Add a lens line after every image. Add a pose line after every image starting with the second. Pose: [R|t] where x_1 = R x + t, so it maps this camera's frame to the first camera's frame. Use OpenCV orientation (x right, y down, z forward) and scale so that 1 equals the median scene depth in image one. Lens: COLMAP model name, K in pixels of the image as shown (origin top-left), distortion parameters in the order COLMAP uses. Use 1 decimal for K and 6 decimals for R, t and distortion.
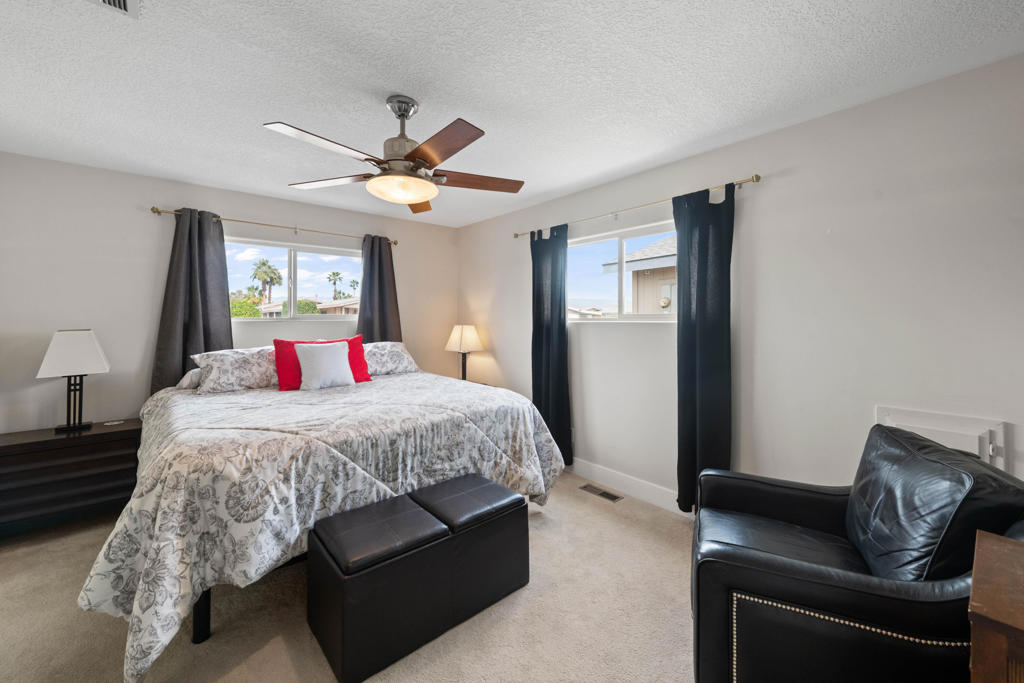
lens RADIAL K [[401.7, 0, 507.5], [0, 401.7, 313.0], [0, 0, 1]] dist [0.009221, -0.001716]
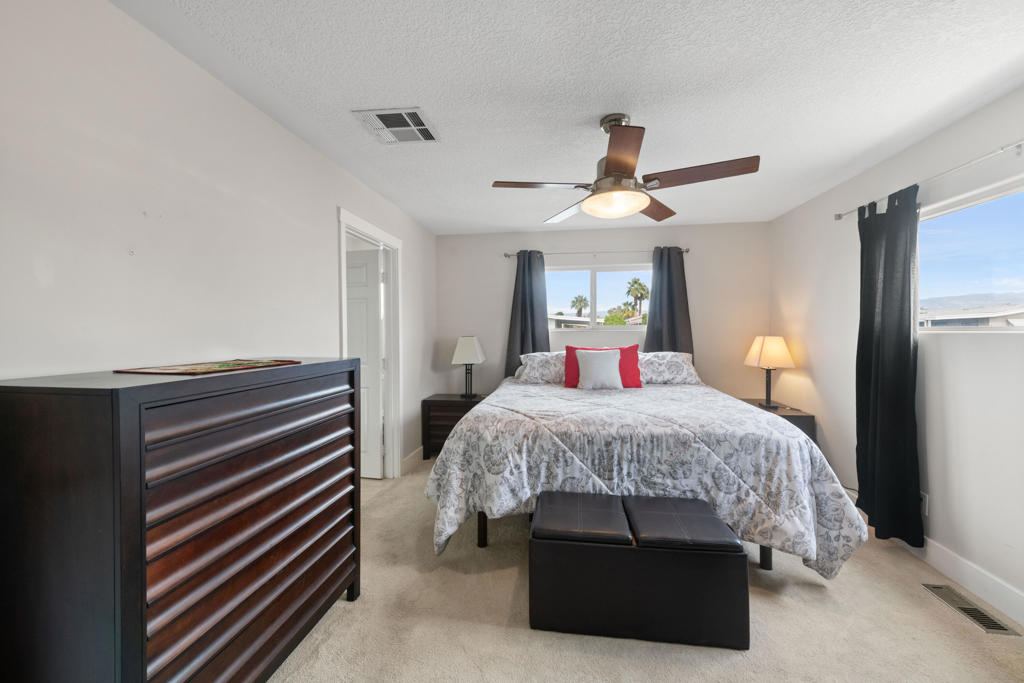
lens RADIAL K [[401.7, 0, 541.3], [0, 401.7, 332.7], [0, 0, 1]] dist [0.009221, -0.001716]
pose [[0.671571, 0.004116, -0.740929, 0.320810], [0.012058, 0.999791, 0.016483, 0.004912], [0.740842, -0.020004, 0.671381, 0.128419]]
